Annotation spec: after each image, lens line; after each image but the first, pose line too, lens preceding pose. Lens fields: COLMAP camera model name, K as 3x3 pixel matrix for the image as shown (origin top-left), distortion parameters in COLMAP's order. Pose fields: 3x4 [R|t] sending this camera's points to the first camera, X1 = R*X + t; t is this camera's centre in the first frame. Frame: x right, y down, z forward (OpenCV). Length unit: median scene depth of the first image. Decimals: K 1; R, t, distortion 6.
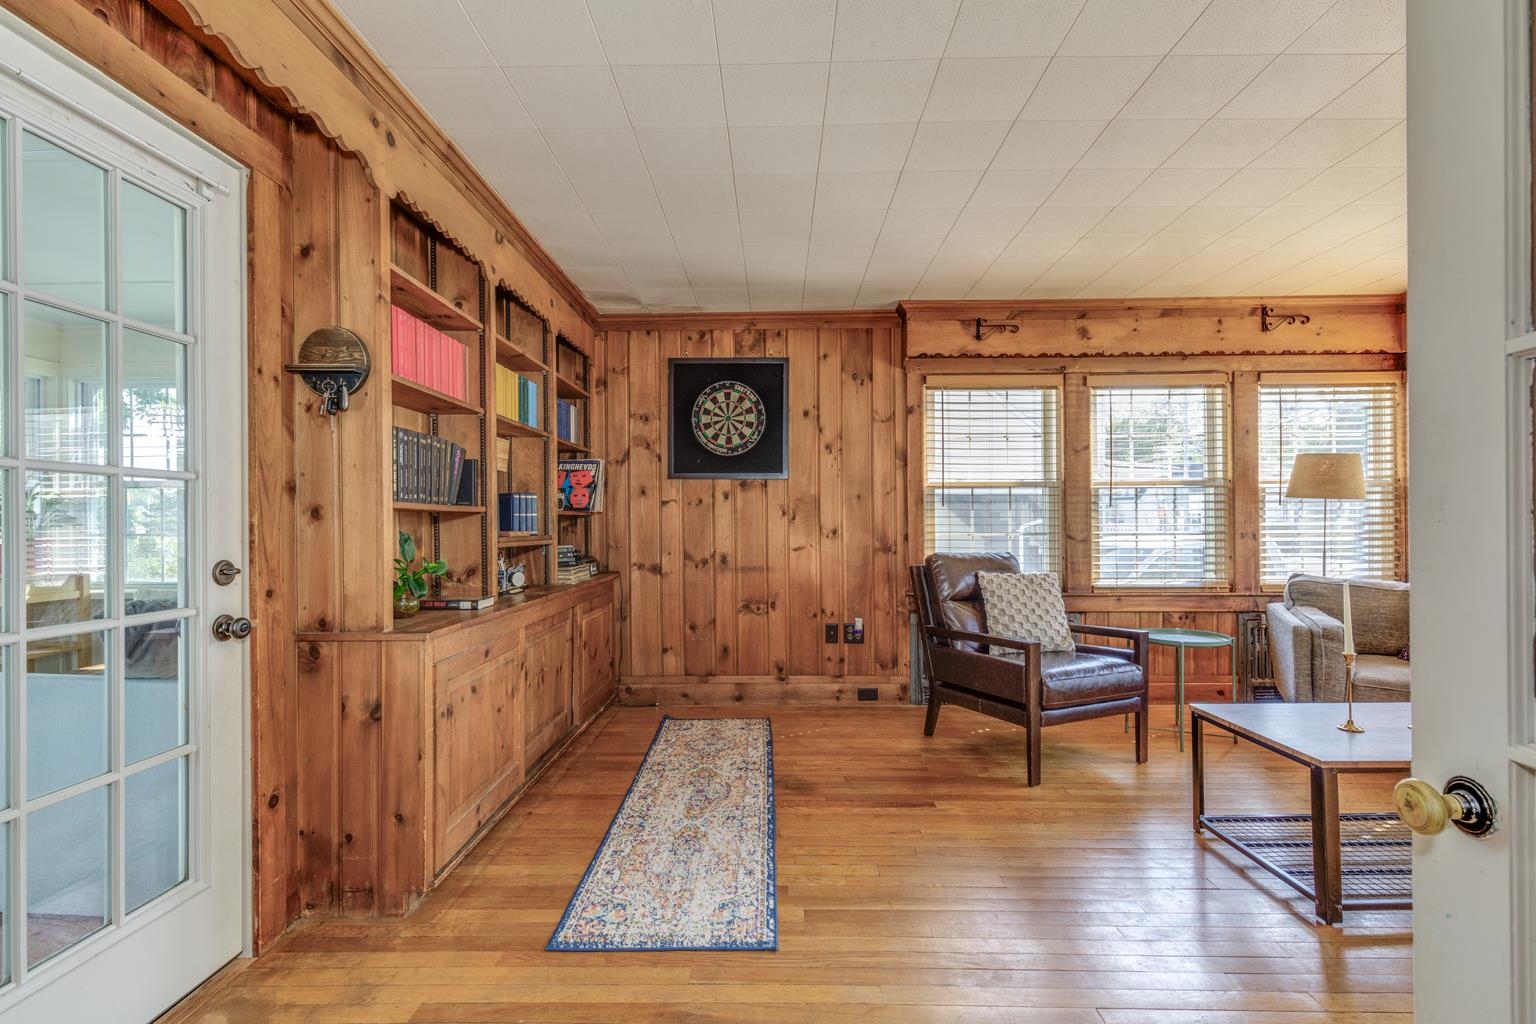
lens RADIAL K [[709.7, 0, 751.8], [0, 709.7, 520.9], [0, 0, 1]] dist [0.000886, -0.000266]
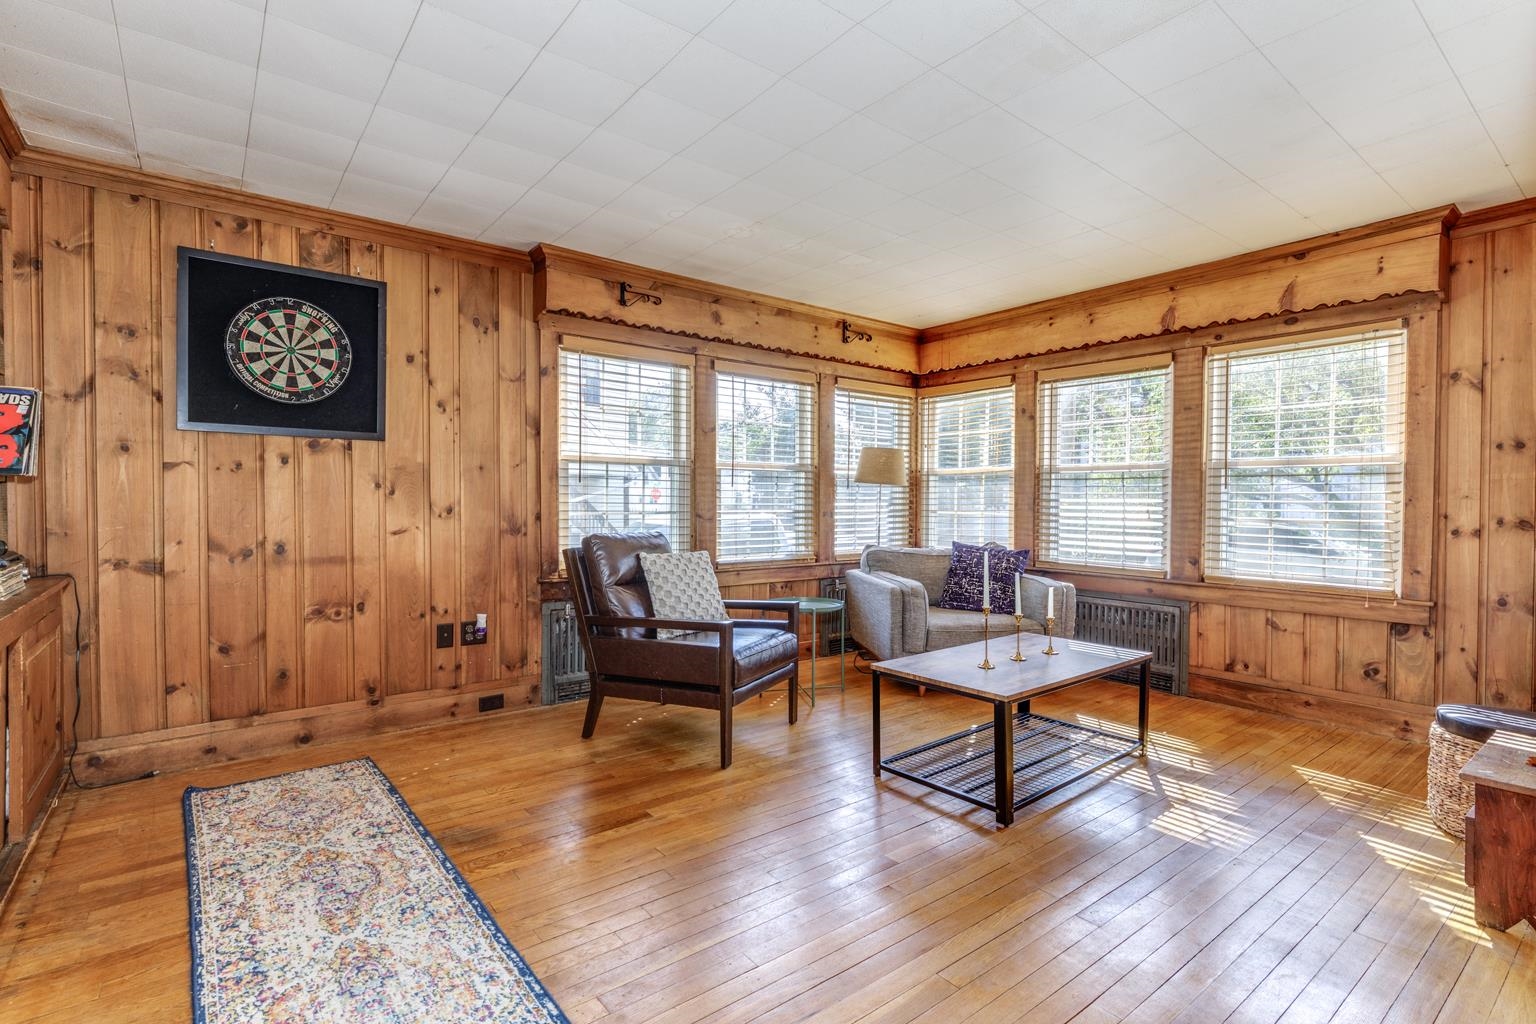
lens RADIAL K [[722.9, 0, 806.6], [0, 722.9, 512.4], [0, 0, 1]] dist [-0.000312, -0.001058]
pose [[0.760335, -0.000148, 0.649531, -0.110452], [-0.011200, 0.999848, 0.013339, 0.002485], [-0.649435, -0.017417, 0.760218, 0.109257]]
